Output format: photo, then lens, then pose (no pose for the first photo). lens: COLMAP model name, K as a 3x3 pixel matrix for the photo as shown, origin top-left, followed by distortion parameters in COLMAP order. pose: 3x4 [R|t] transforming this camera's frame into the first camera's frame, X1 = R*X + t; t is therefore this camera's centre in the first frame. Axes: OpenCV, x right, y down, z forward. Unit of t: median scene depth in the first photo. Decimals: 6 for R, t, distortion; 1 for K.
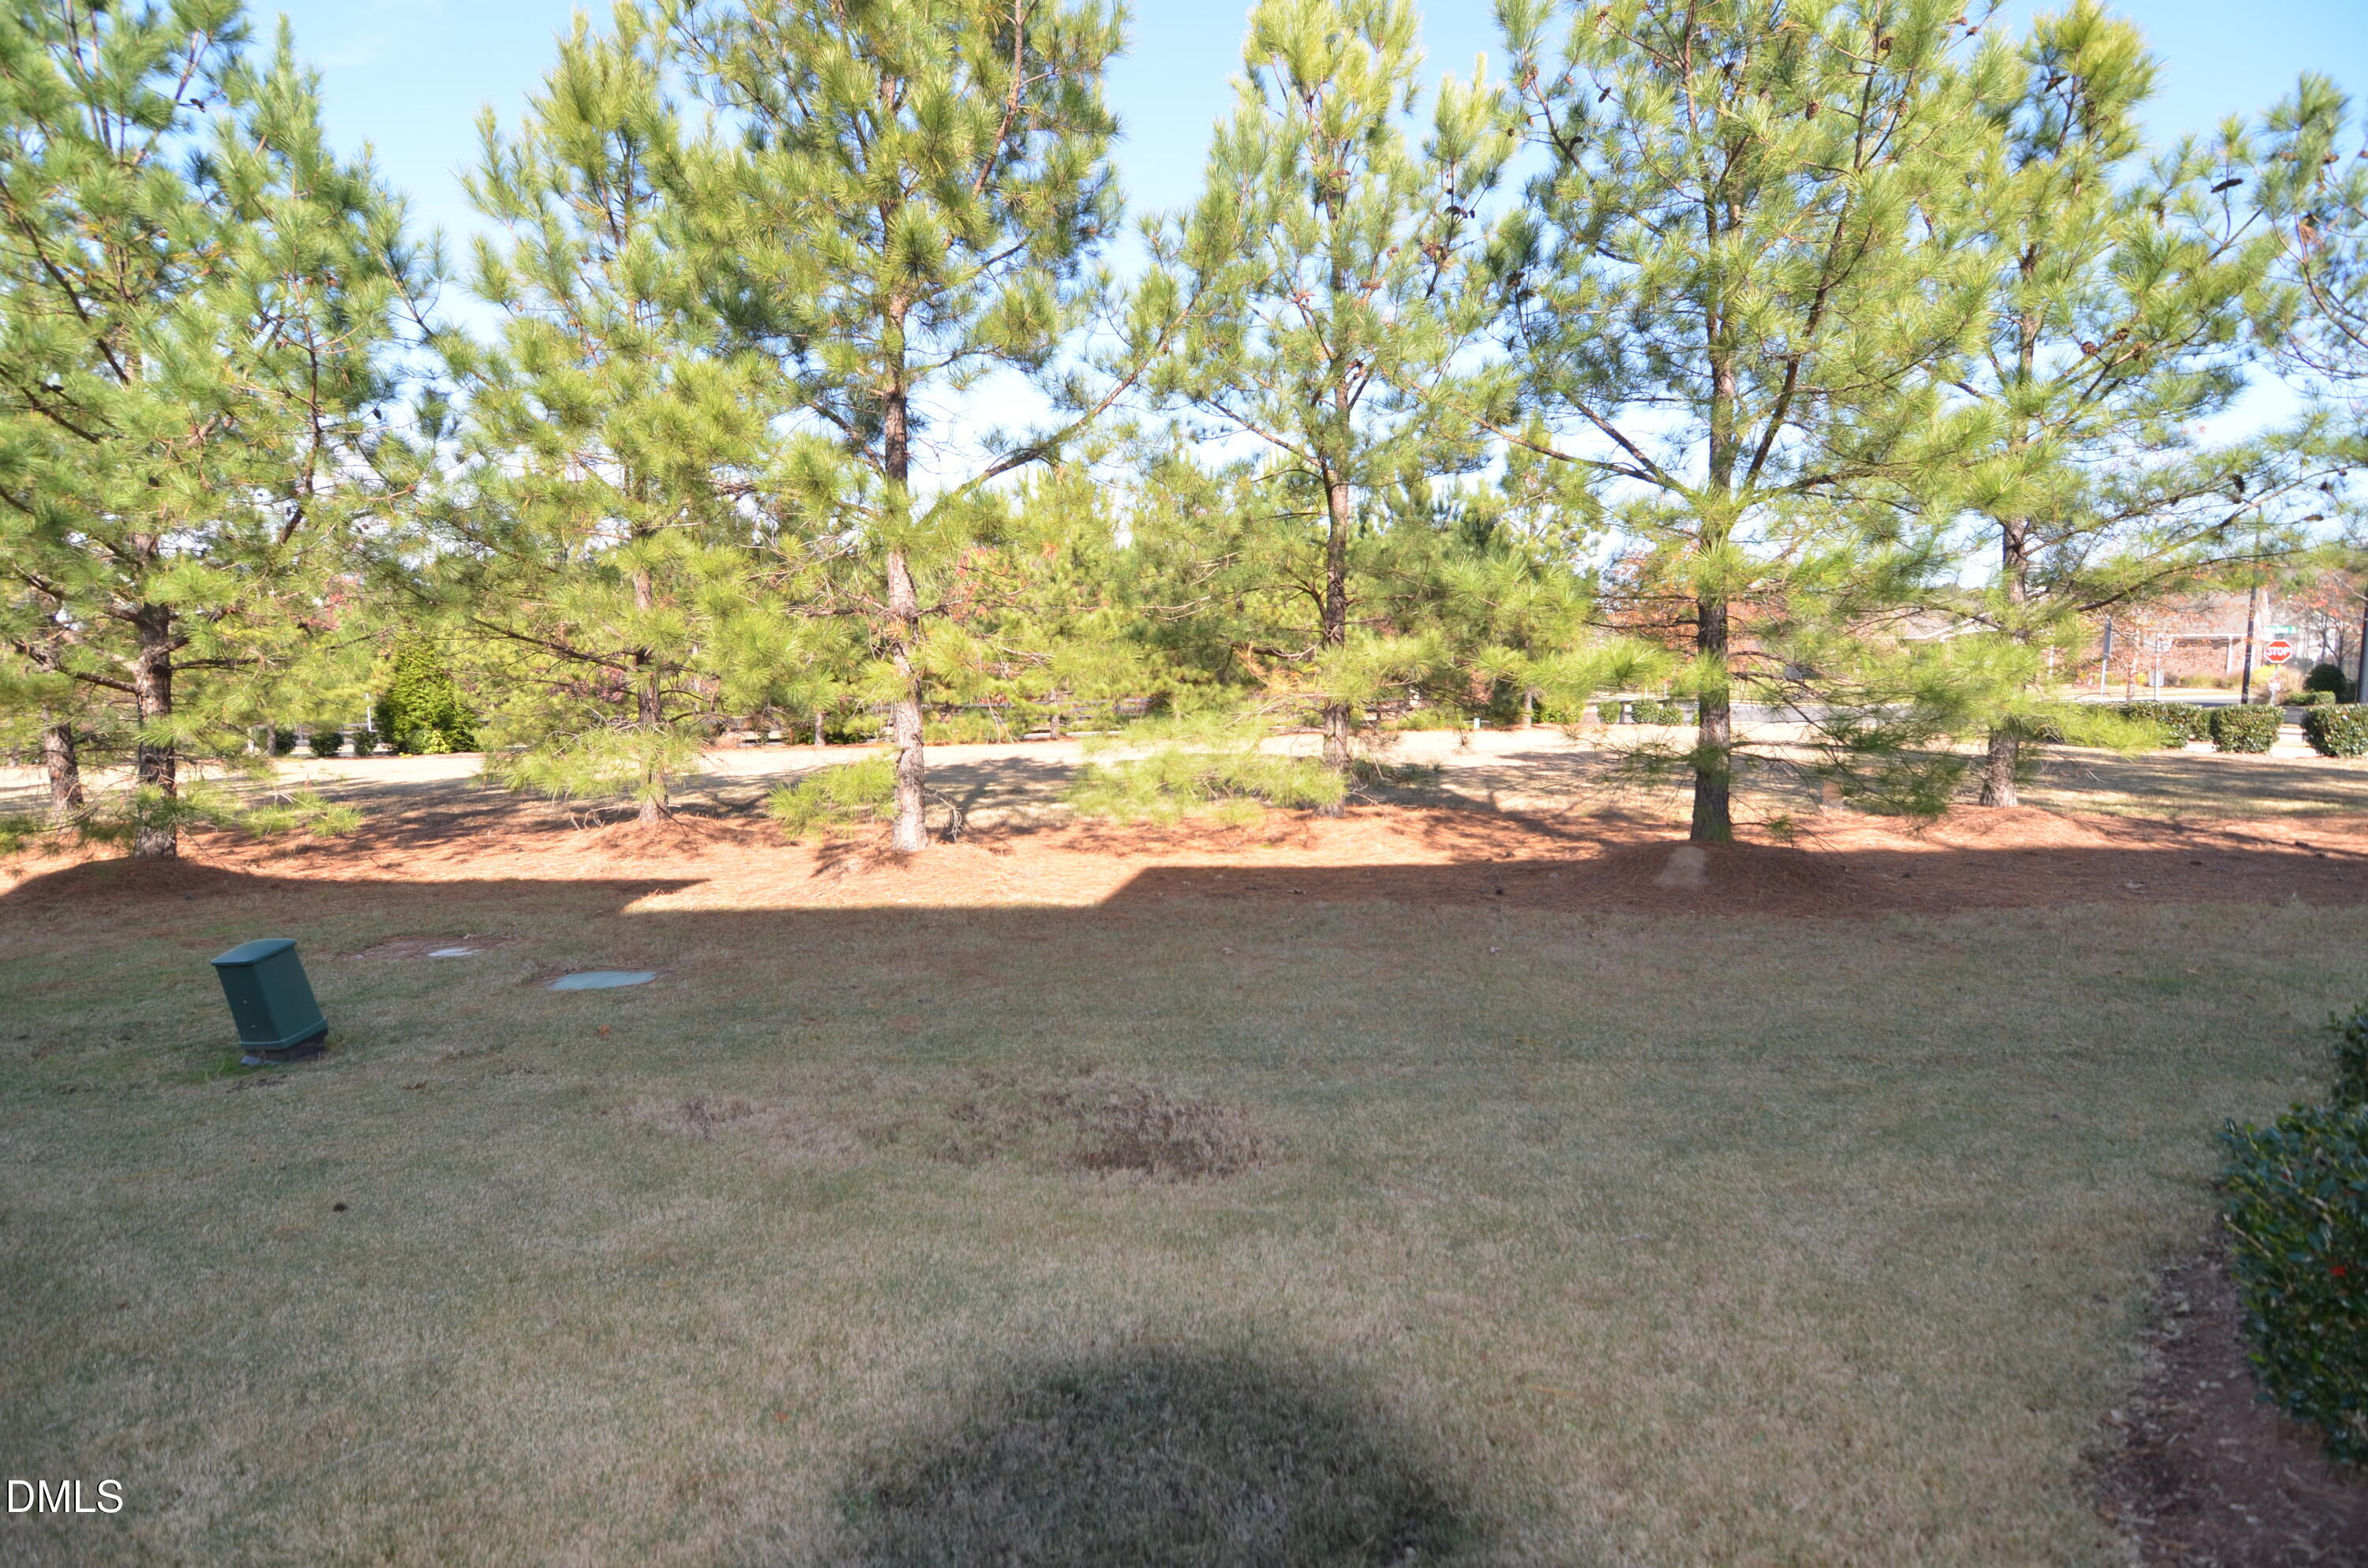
lens RADIAL K [[1133.9, 0, 1184.3], [0, 1133.9, 782.4], [0, 0, 1]] dist [-0.013613, -0.005281]
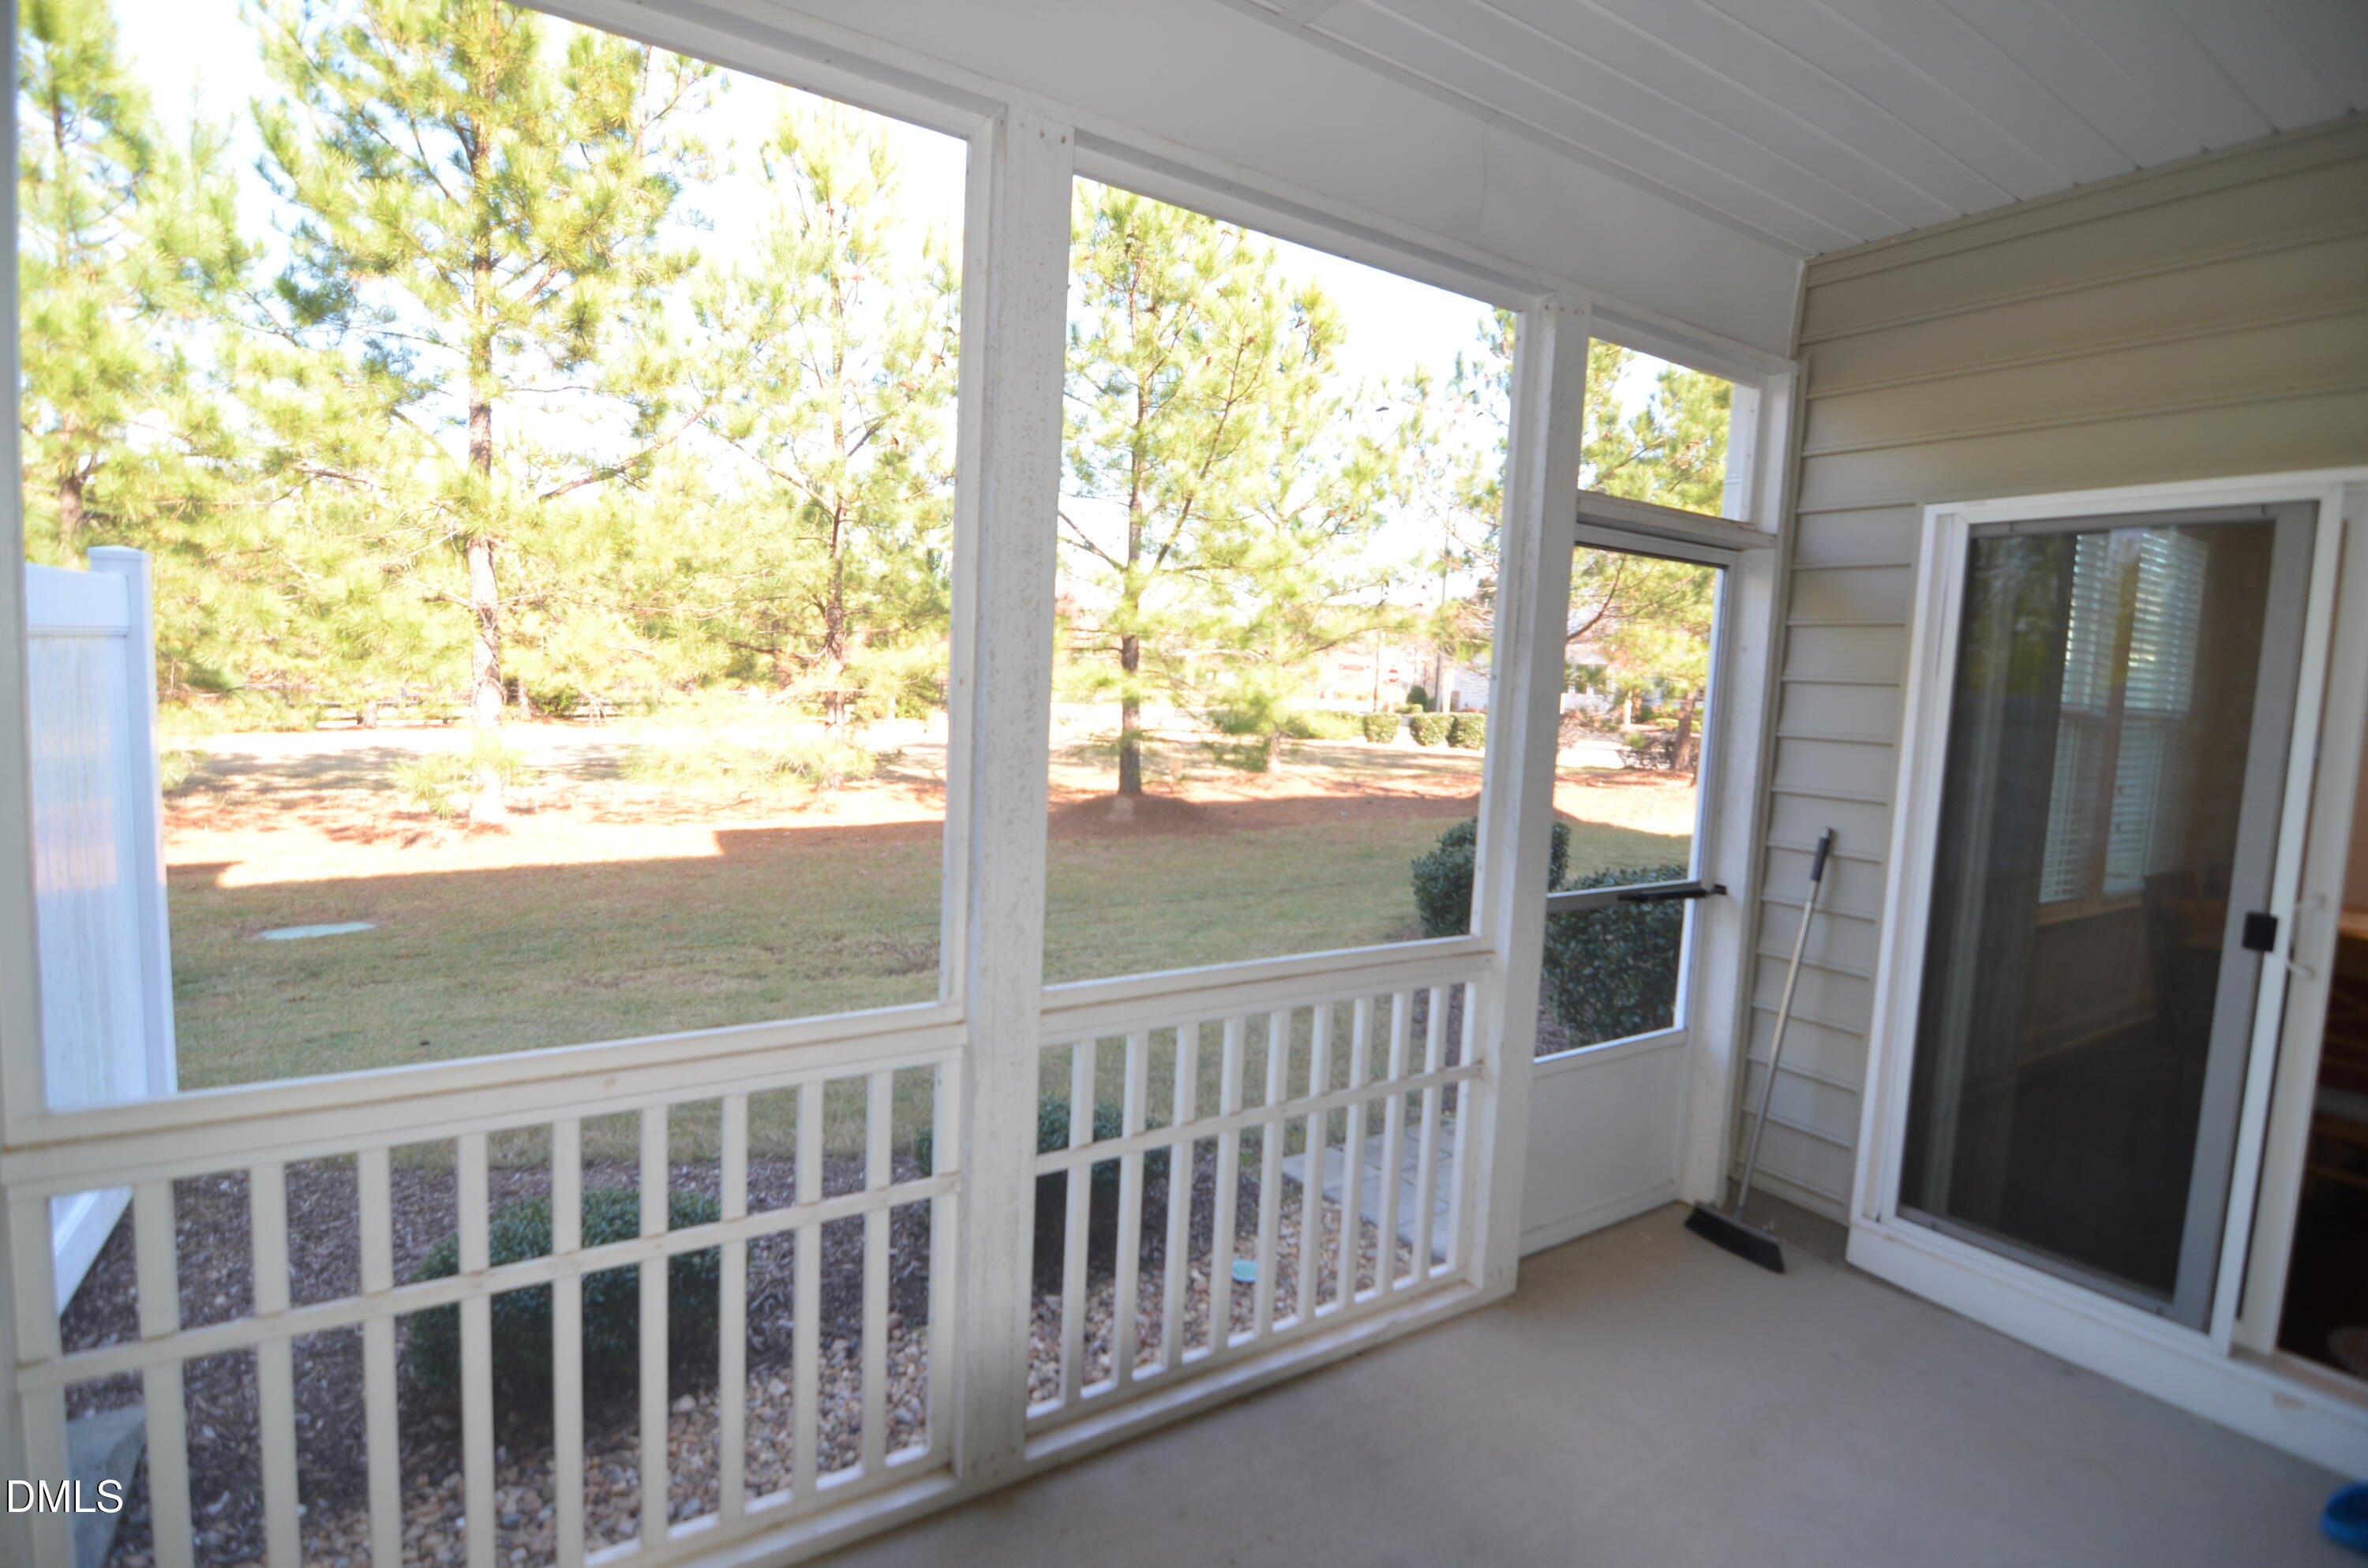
lens RADIAL K [[1133.9, 0, 1183.7], [0, 1133.9, 780.5], [0, 0, 1]] dist [-0.013613, -0.005281]
pose [[0.826690, -0.013375, 0.562498, -0.294384], [0.011915, 0.999909, 0.006264, 0.022214], [-0.562531, 0.001524, 0.826775, -0.266578]]
